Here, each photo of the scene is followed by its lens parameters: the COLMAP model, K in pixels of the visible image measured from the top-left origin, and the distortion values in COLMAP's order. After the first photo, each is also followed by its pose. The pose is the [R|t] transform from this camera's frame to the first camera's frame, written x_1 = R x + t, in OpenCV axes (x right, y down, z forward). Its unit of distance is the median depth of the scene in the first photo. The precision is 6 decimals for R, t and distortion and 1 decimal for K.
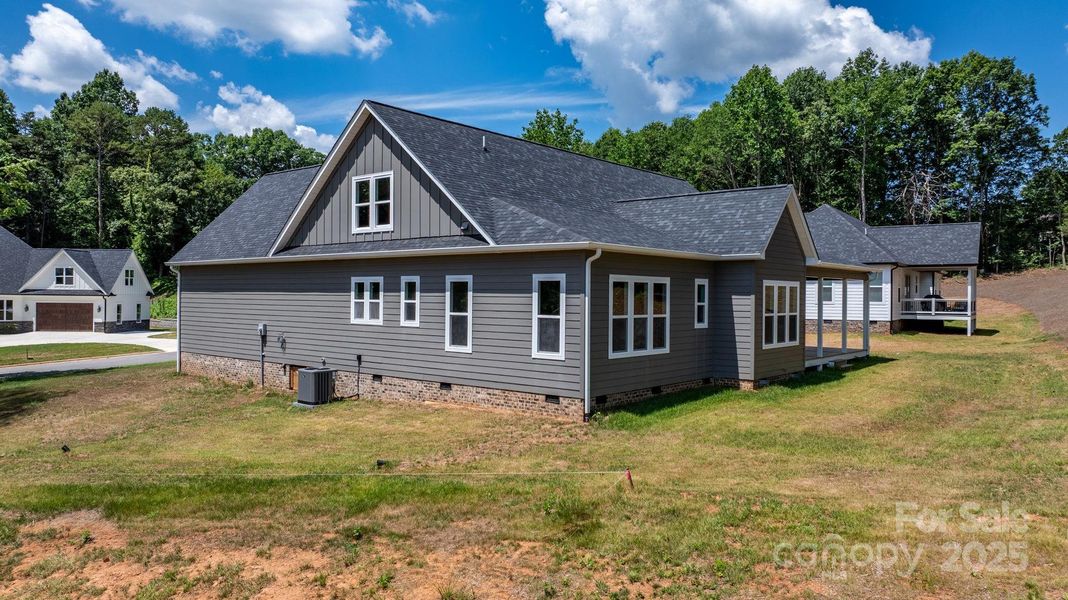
lens RADIAL K [[741.6, 0, 511.6], [0, 741.6, 298.8], [0, 0, 1]] dist [-0.001547, -0.000700]
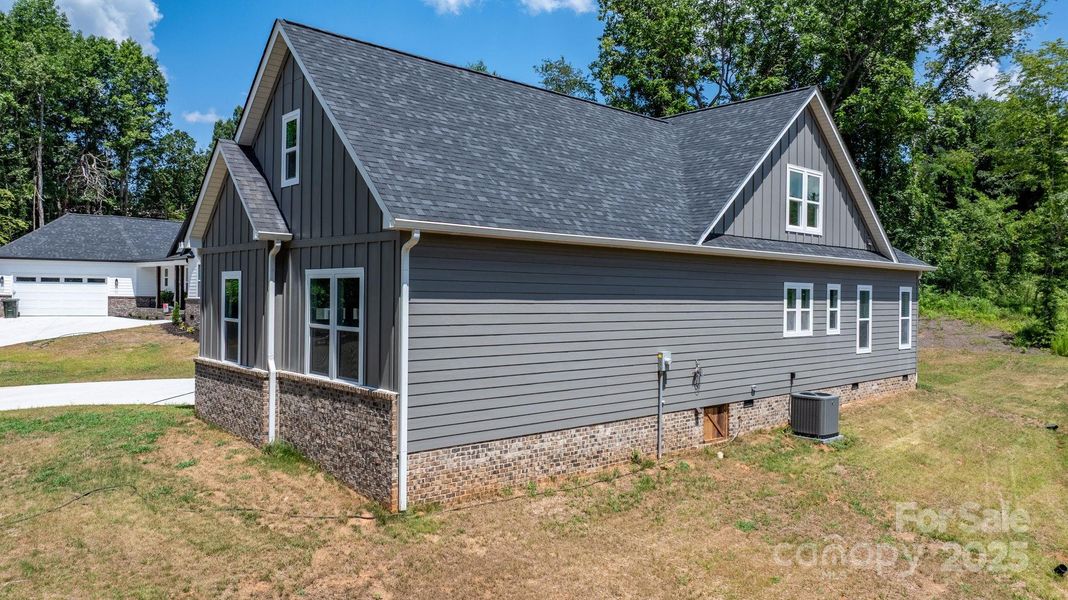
lens RADIAL K [[781.9, 0, 534.0], [0, 781.9, 300.0], [0, 0, 1]] dist [-0.002920, -0.000771]
pose [[0.095911, -0.011243, 0.995326, -1.168055], [-0.003549, 0.999926, 0.011637, -0.018925], [-0.995384, -0.004649, 0.095864, 1.242023]]
